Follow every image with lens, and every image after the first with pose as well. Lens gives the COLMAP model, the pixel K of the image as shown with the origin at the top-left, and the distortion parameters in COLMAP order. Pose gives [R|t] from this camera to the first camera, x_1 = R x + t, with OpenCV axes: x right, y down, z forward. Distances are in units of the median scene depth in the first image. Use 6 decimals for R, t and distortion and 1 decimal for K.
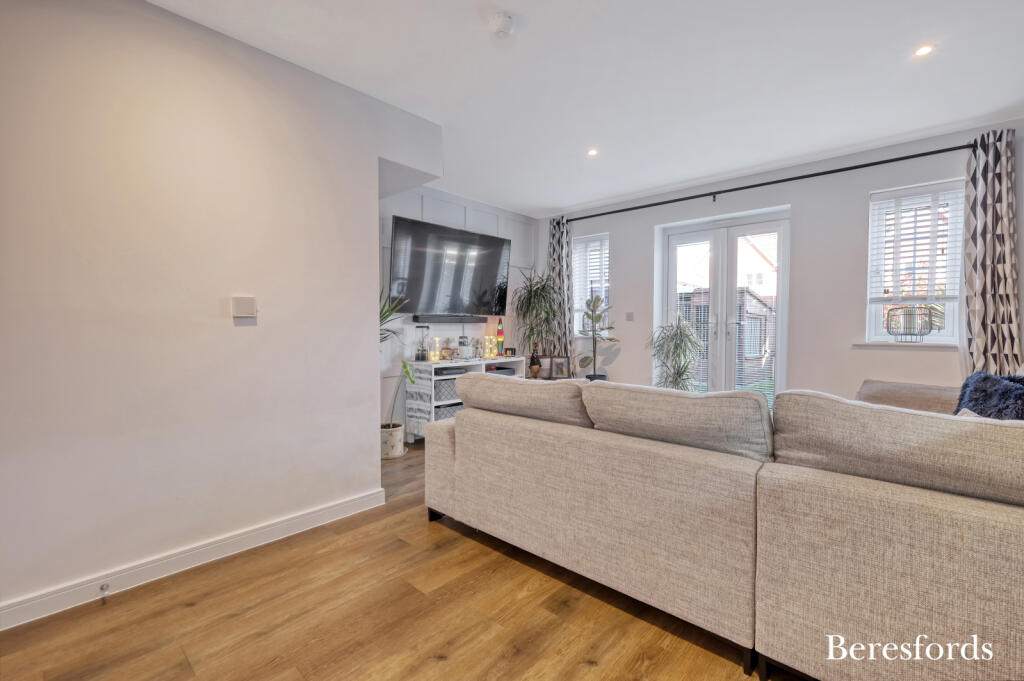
lens RADIAL K [[448.6, 0, 511.2], [0, 448.6, 342.9], [0, 0, 1]] dist [0.000785, 0.000093]
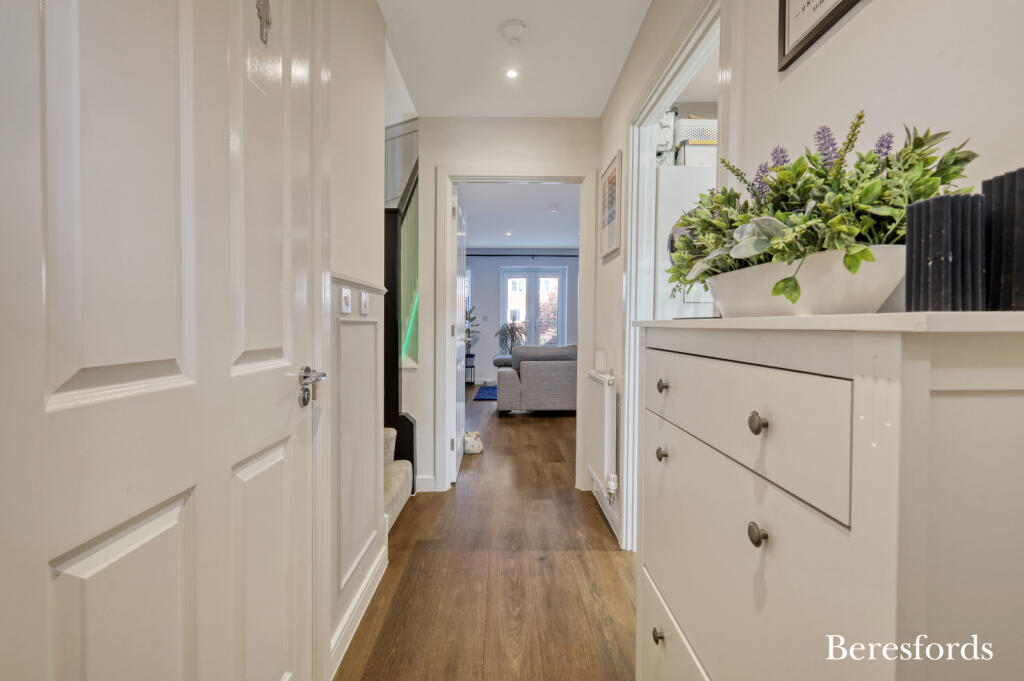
lens RADIAL K [[448.6, 0, 511.2], [0, 448.6, 342.9], [0, 0, 1]] dist [0.000785, 0.000093]
pose [[0.731273, -0.024555, 0.681643, -0.889587], [0.022451, 0.999677, 0.011926, 0.016391], [-0.681716, 0.006582, 0.731588, -0.316141]]
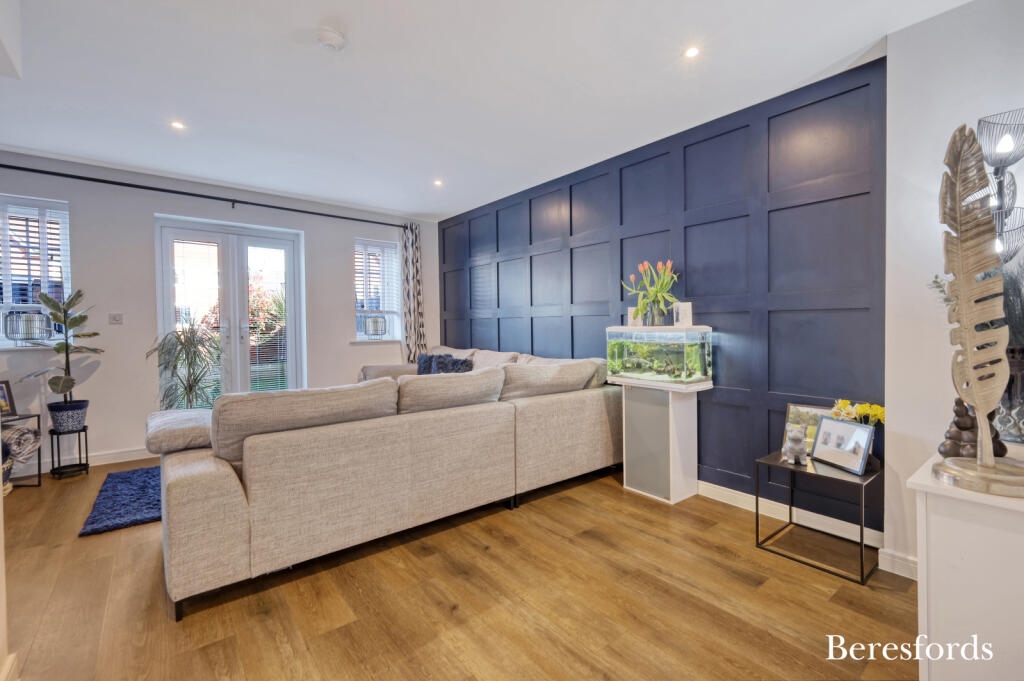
lens RADIAL K [[446.5, 0, 524.0], [0, 446.5, 336.9], [0, 0, 1]] dist [-0.000111, -0.000090]
pose [[0.143217, -0.027447, 0.989311, -0.445806], [0.041228, 0.998913, 0.021745, -0.018284], [-0.988832, 0.037673, 0.144193, 0.207761]]
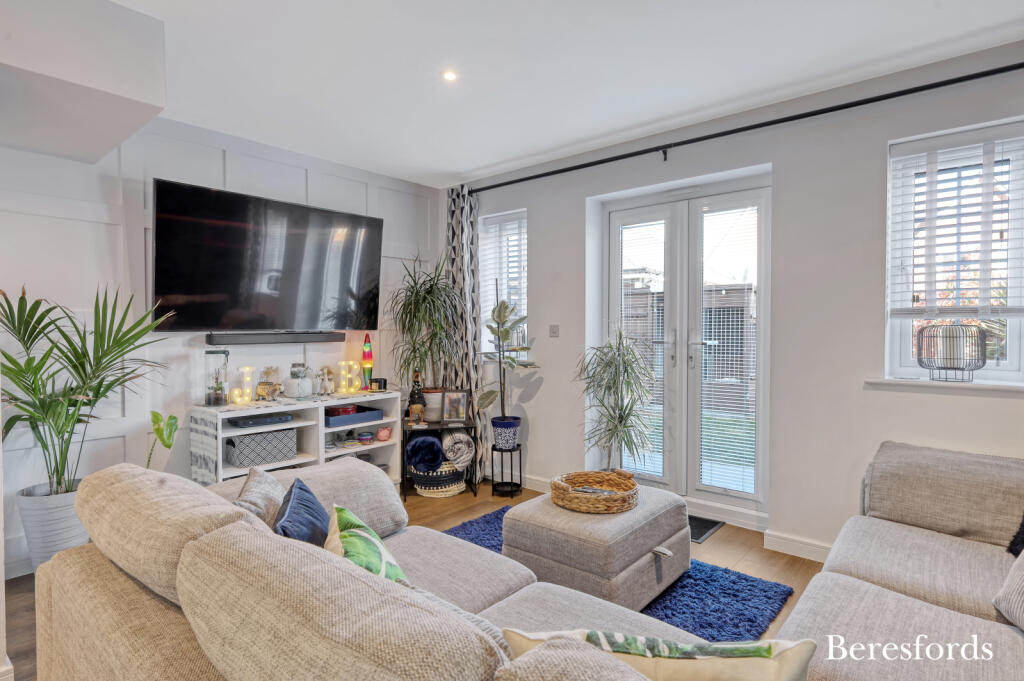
lens RADIAL K [[541.5, 0, 510.7], [0, 541.5, 342.2], [0, 0, 1]] dist [-0.000244, -0.001160]
pose [[0.999659, -0.004439, 0.025739, 0.196102], [0.004697, 0.999939, -0.009959, -0.038751], [-0.025693, 0.010077, 0.999619, 0.202833]]
